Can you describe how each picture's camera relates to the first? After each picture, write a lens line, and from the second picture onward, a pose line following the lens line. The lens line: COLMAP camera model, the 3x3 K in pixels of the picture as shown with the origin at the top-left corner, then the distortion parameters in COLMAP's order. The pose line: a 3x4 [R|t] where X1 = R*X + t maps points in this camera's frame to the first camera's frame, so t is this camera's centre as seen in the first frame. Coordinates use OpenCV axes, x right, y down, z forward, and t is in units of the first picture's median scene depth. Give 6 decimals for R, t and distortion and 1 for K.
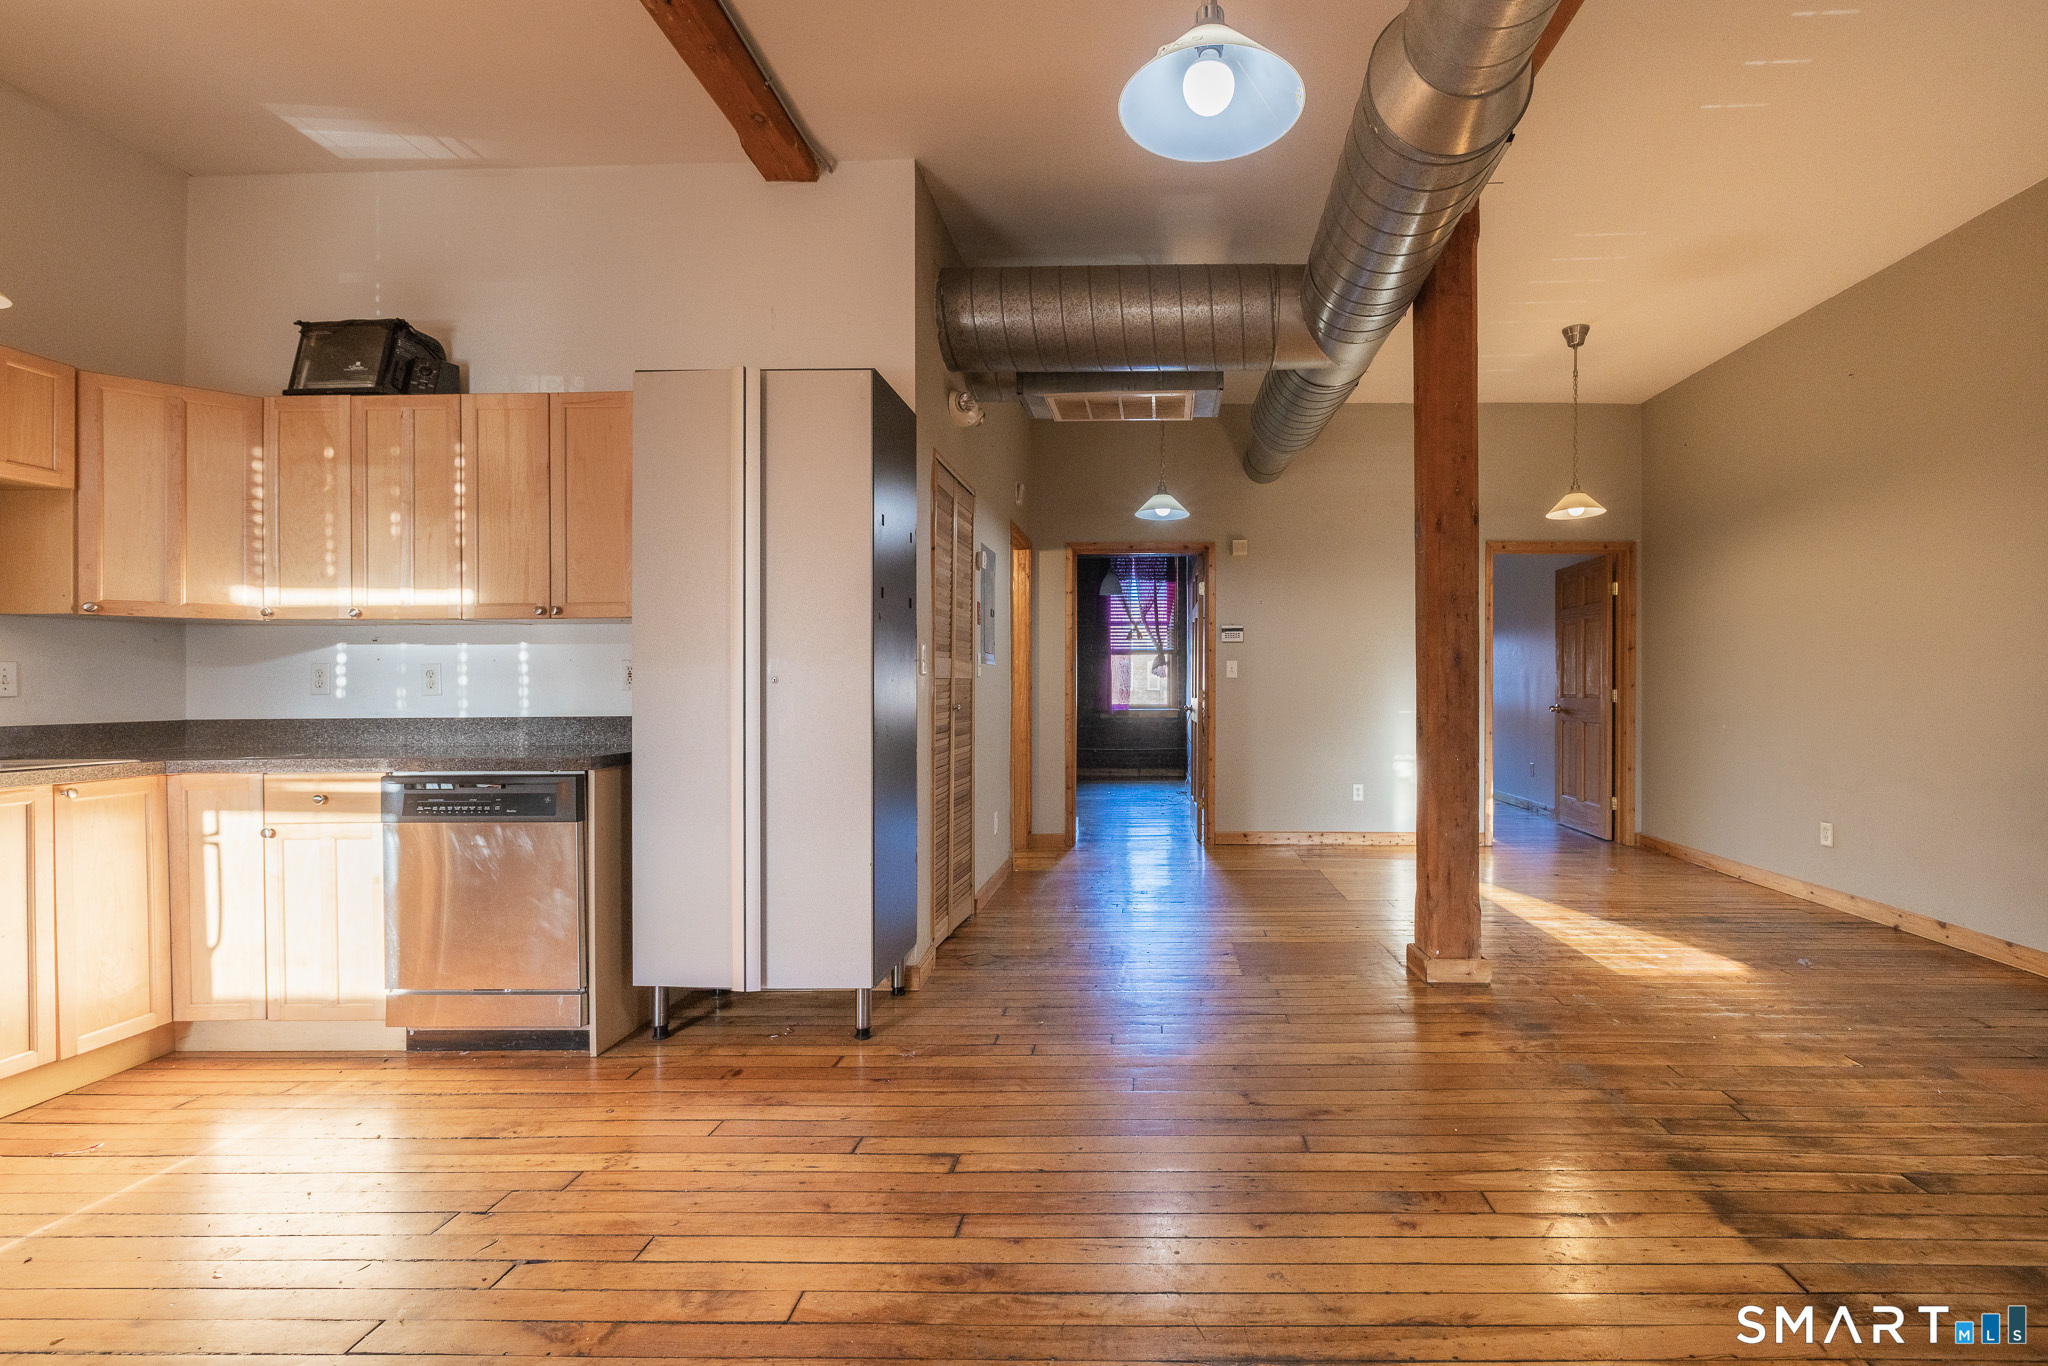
lens RADIAL K [[915.8, 0, 1129.0], [0, 915.8, 684.4], [0, 0, 1]] dist [0.002826, -0.000783]
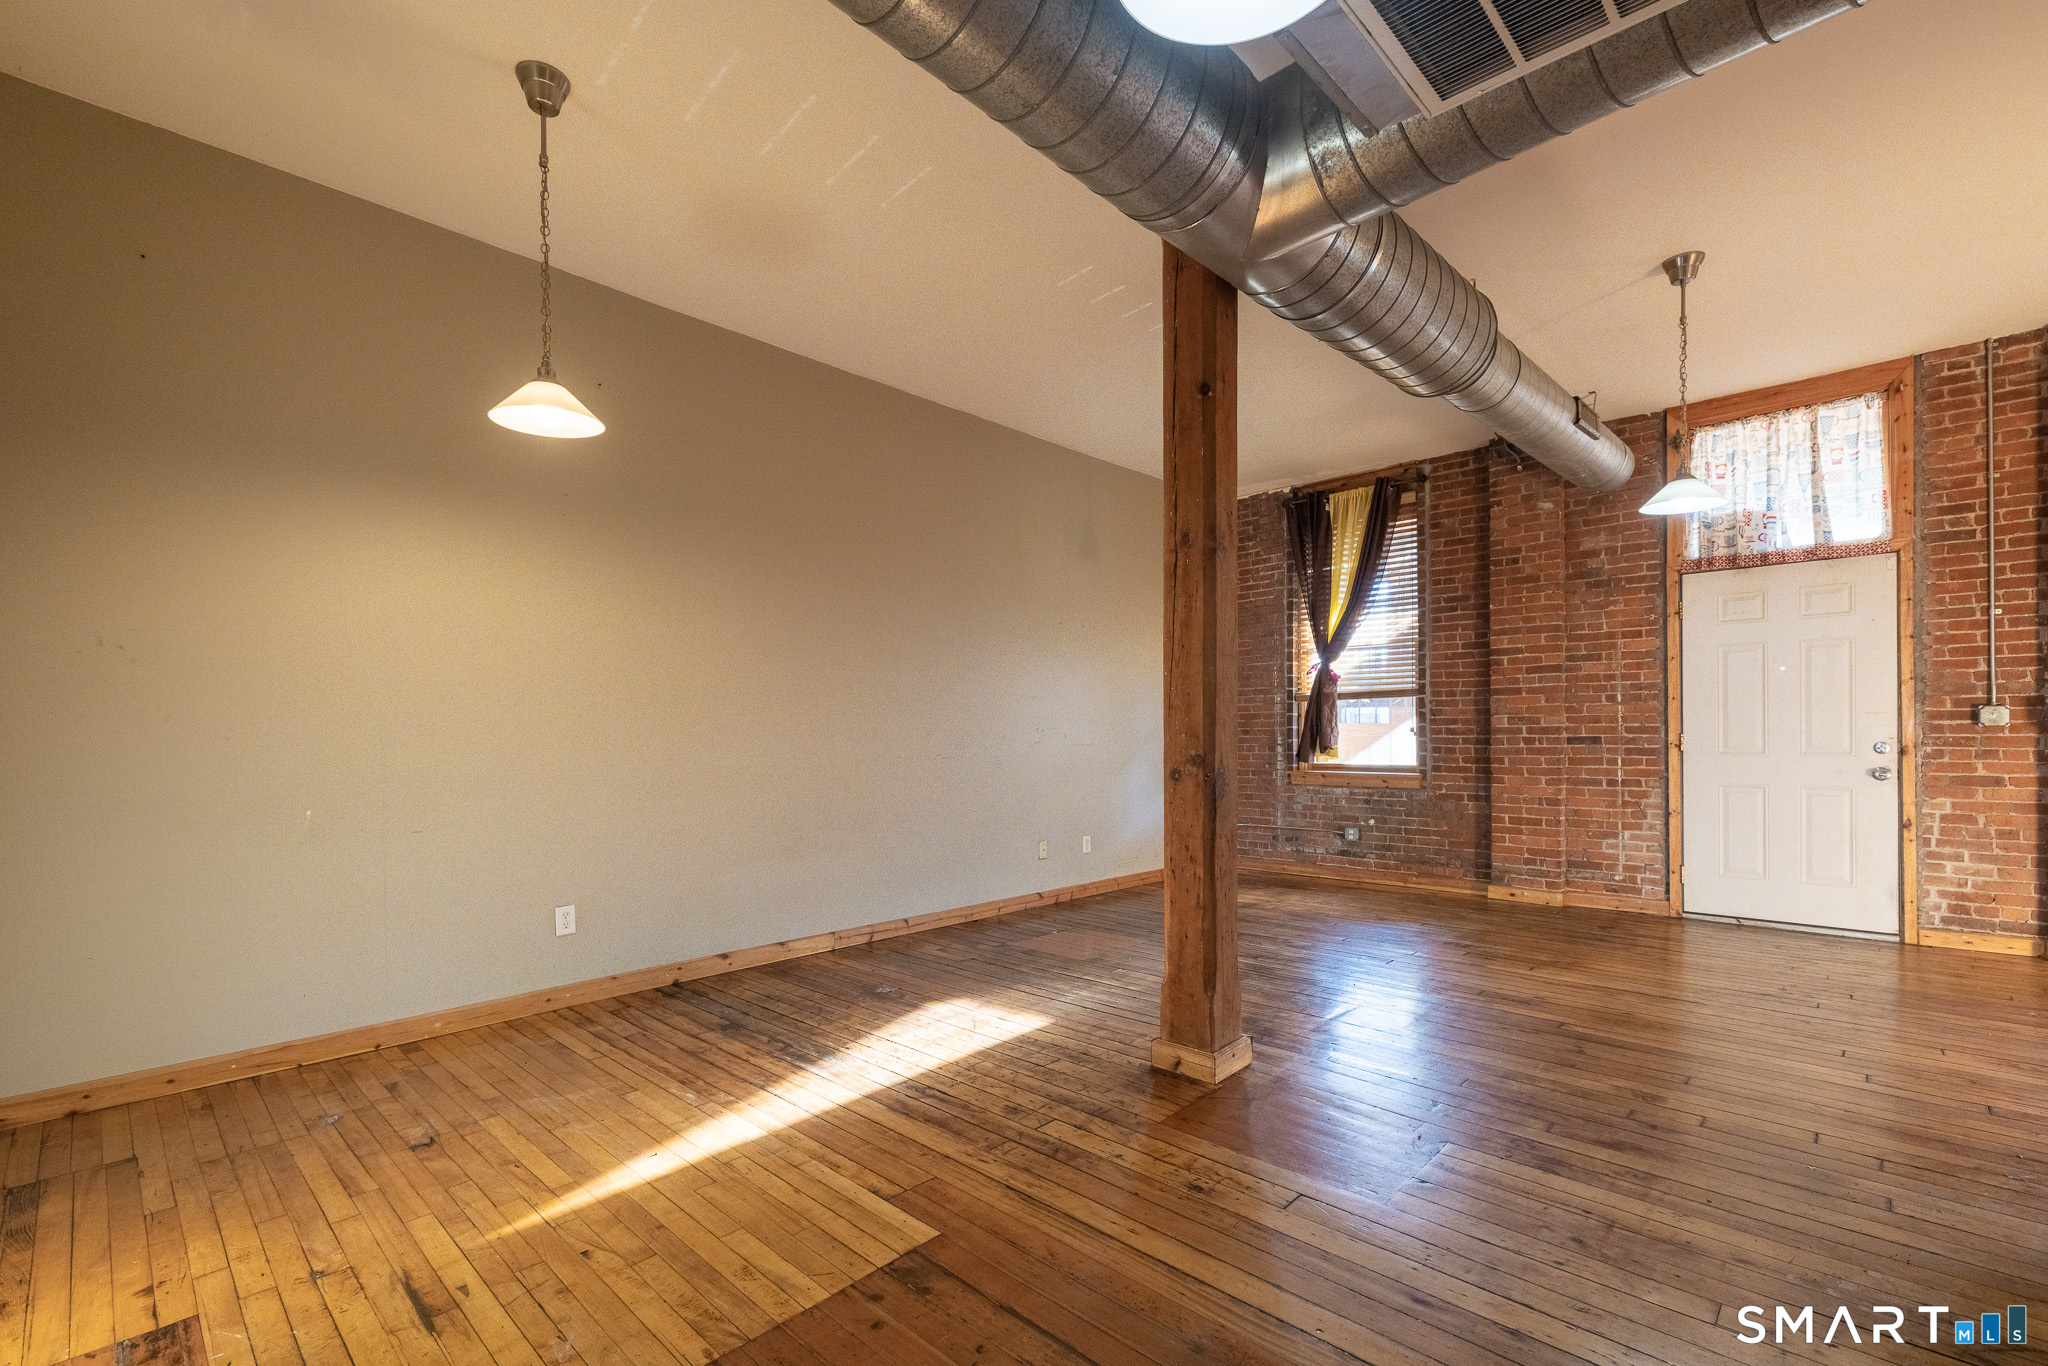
lens RADIAL K [[891.1, 0, 1055.7], [0, 891.1, 737.8], [0, 0, 1]] dist [-0.008225, 0.004475]
pose [[-0.745702, 0.002689, 0.666274, -0.127621], [0.008387, 0.999951, 0.005351, -0.002438], [-0.666227, 0.009578, -0.745688, 1.936217]]
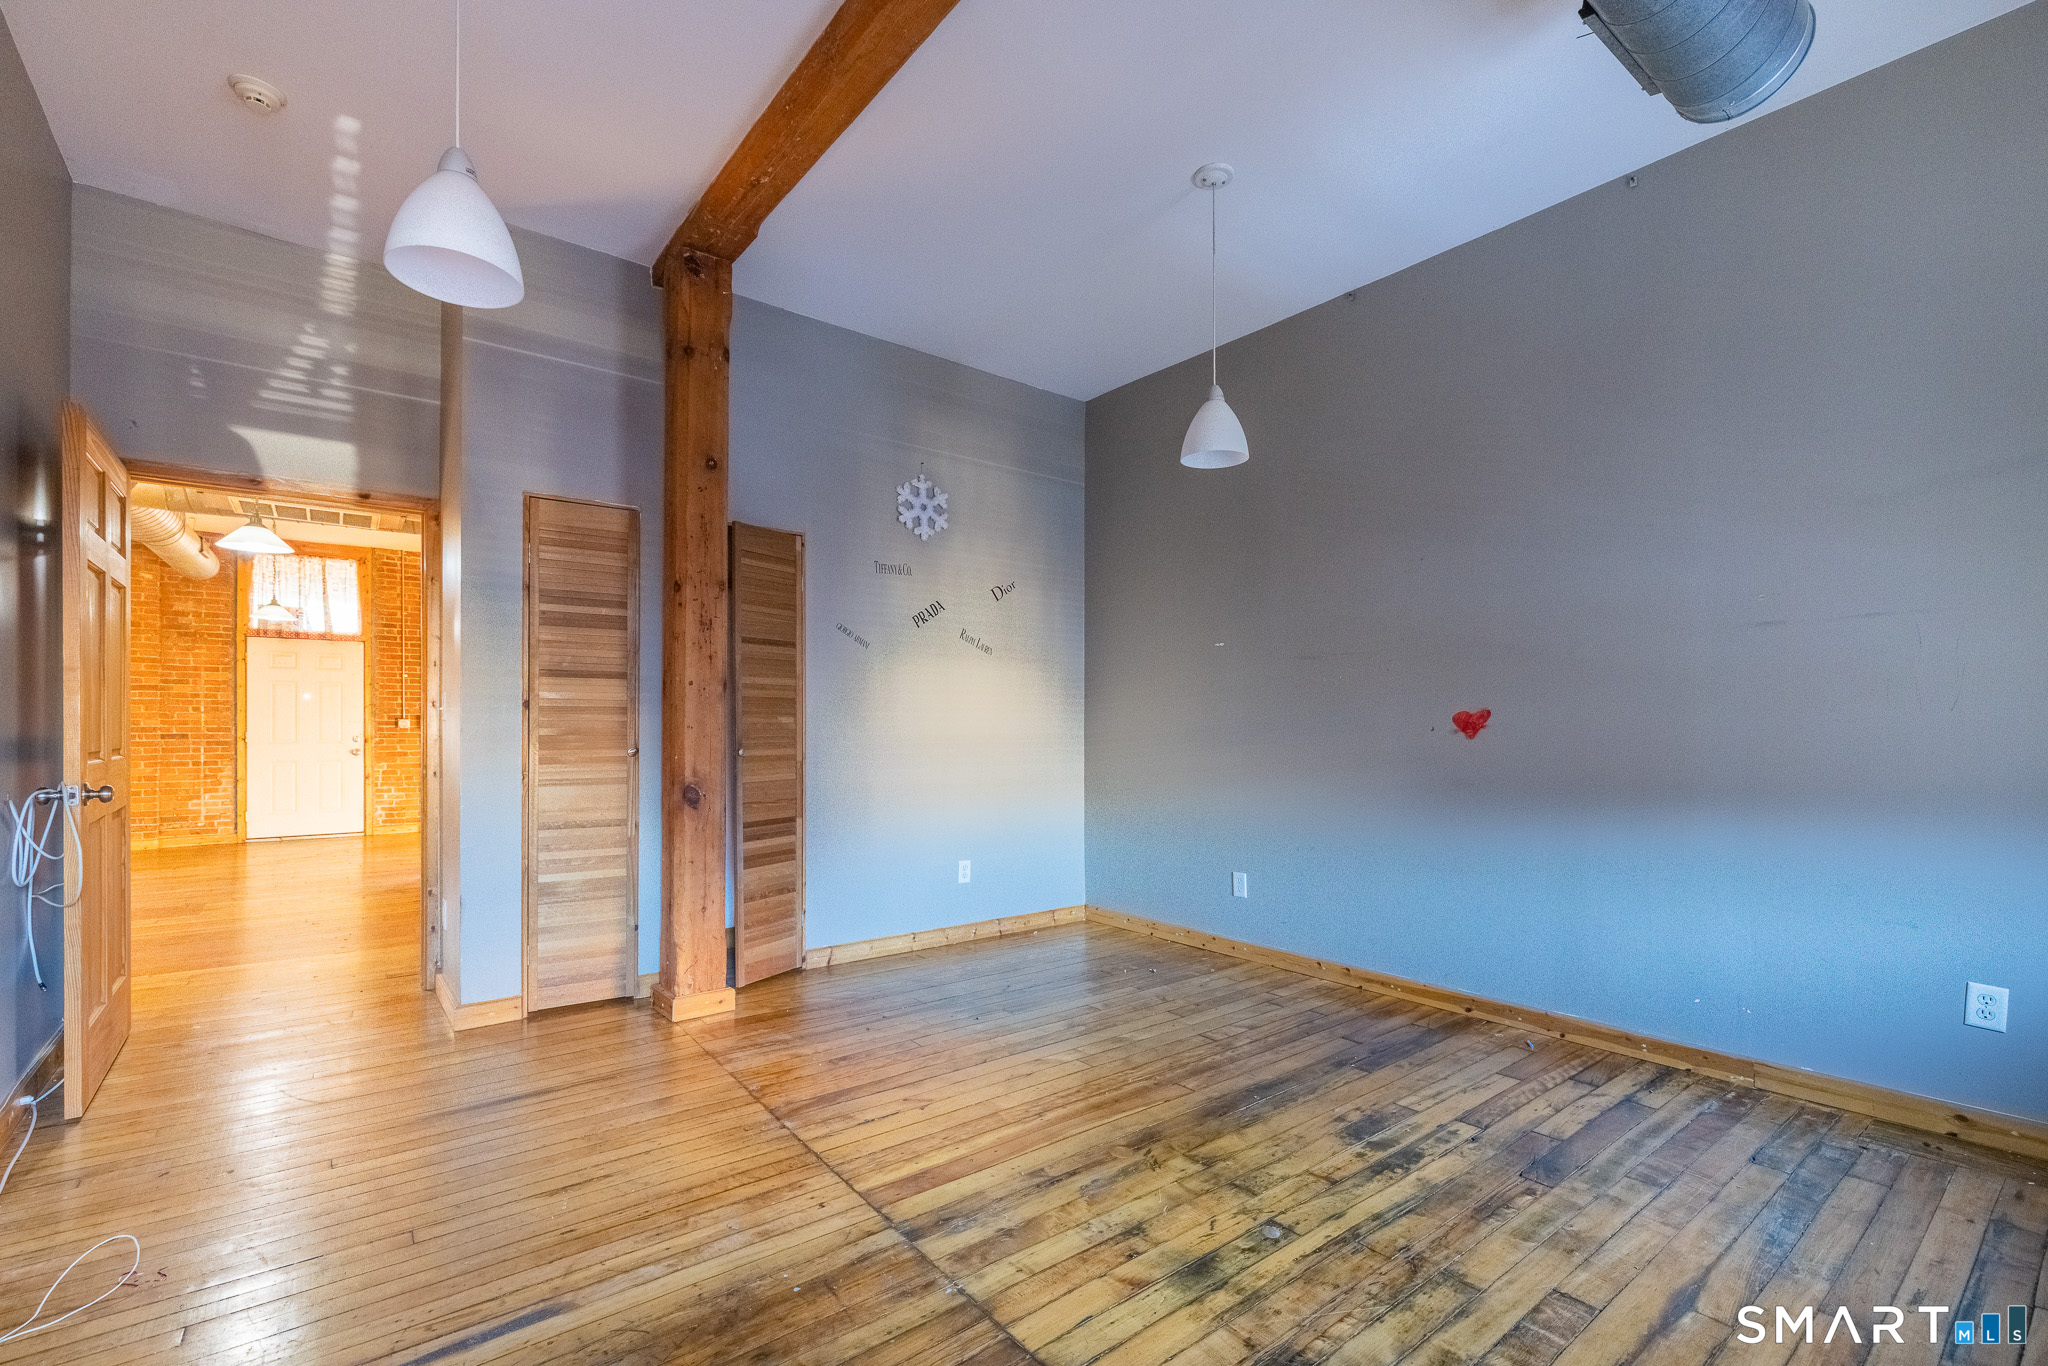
lens RADIAL K [[891.1, 0, 1031.6], [0, 891.1, 722.6], [0, 0, 1]] dist [-0.008225, 0.004475]
pose [[-0.769006, -0.001251, -0.639240, -0.004080], [0.004837, 0.999958, -0.007776, 0.013447], [0.639223, -0.009072, -0.768968, 3.658671]]
